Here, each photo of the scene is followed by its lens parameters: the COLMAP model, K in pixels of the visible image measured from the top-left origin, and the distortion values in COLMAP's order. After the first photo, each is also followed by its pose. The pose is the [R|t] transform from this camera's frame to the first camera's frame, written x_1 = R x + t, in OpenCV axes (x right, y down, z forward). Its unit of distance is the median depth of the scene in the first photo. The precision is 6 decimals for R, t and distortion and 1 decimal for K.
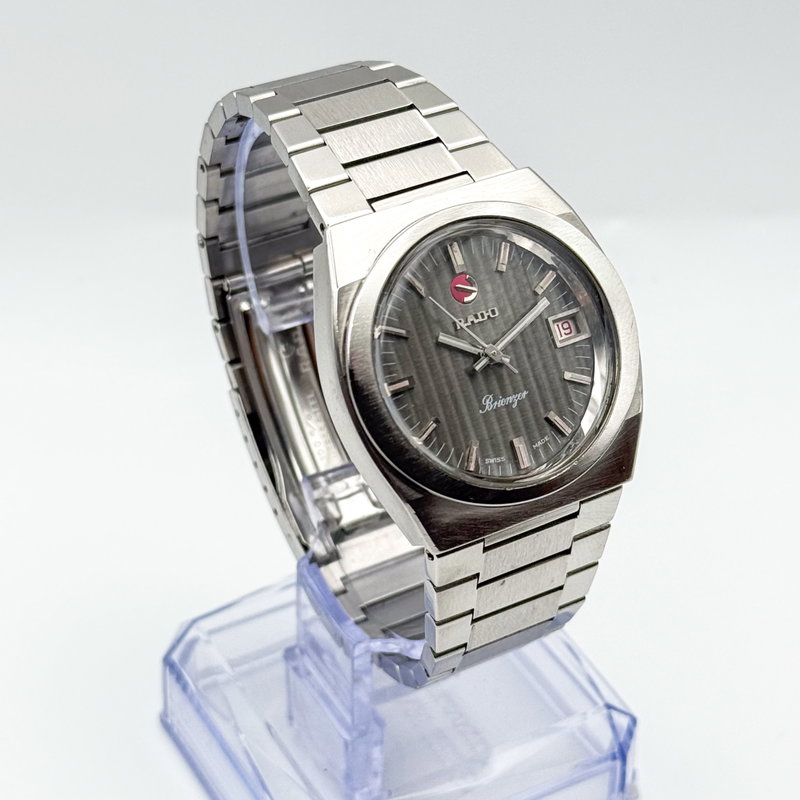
lens RADIAL K [[2221.9, 0, 400.0], [0, 2221.9, 400.0], [0, 0, 1]] dist [0.122268, -0.511794]
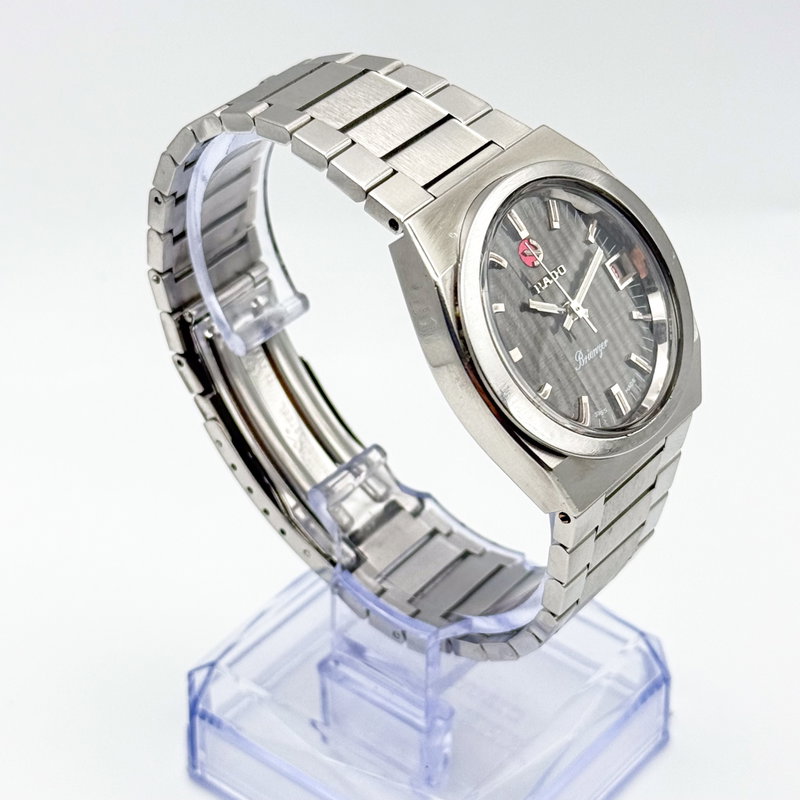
lens RADIAL K [[2221.9, 0, 400.0], [0, 2221.9, 400.0], [0, 0, 1]] dist [0.122268, -0.511794]
pose [[0.925827, -0.228515, 0.301040, -0.332708], [0.228109, 0.972932, 0.037006, -0.035102], [-0.301348, 0.034409, 0.952893, 0.058615]]
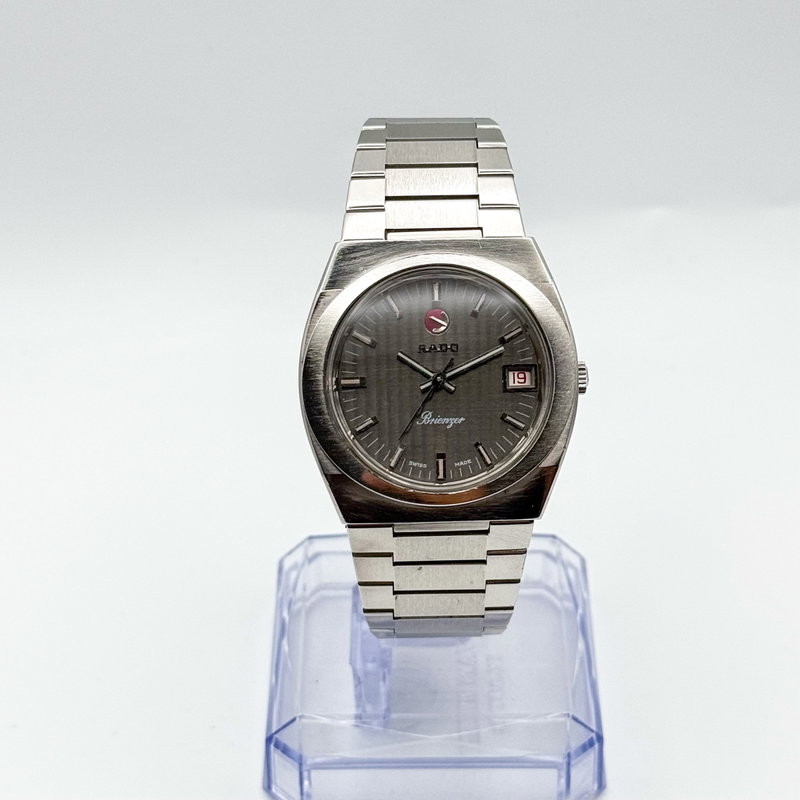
lens RADIAL K [[2221.9, 0, 400.0], [0, 2221.9, 400.0], [0, 0, 1]] dist [0.122268, -0.511794]
pose [[0.874291, 0.279647, -0.396752, 0.481464], [-0.272400, 0.959193, 0.075811, -0.091357], [0.401762, 0.041795, 0.914790, -0.098029]]
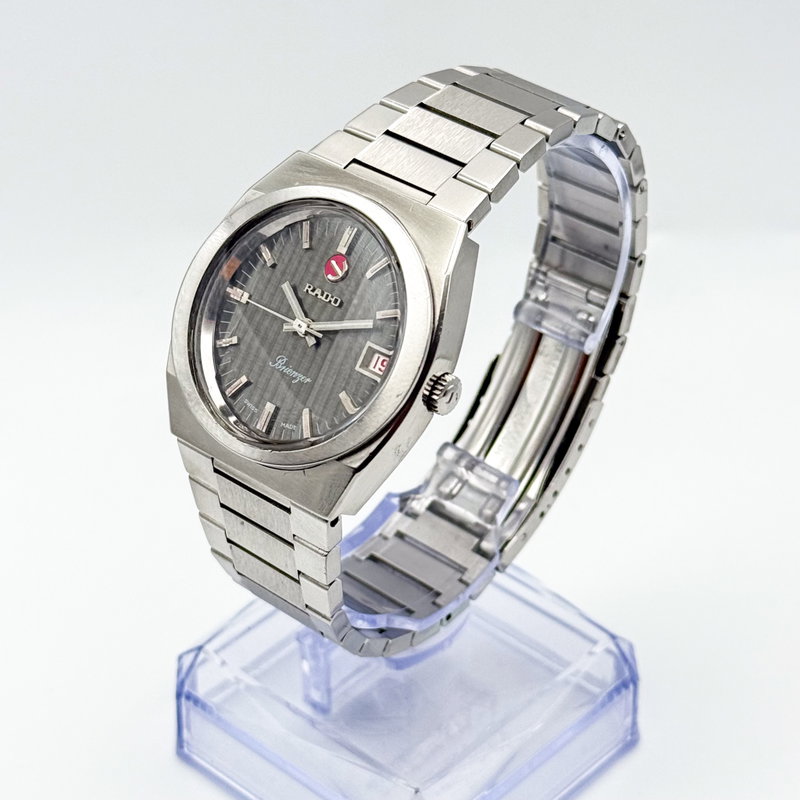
lens RADIAL K [[2221.9, 0, 400.0], [0, 2221.9, 400.0], [0, 0, 1]] dist [0.122268, -0.511794]
pose [[0.314033, 0.537109, -0.782878, 0.868591], [-0.559967, 0.770679, 0.304123, -0.328541], [0.766694, 0.342881, 0.542782, 0.454811]]
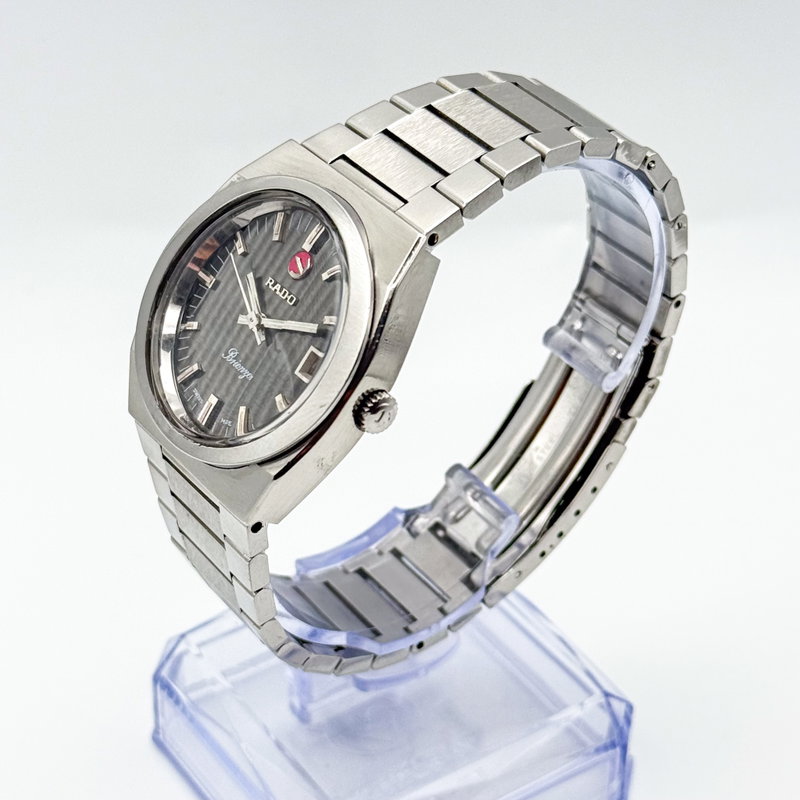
lens RADIAL K [[2221.9, 0, 400.0], [0, 2221.9, 400.0], [0, 0, 1]] dist [0.122268, -0.511794]
pose [[0.080224, 0.569015, -0.818405, 0.863461], [-0.593483, 0.686923, 0.419423, -0.443339], [0.800839, 0.452061, 0.392808, 0.644491]]
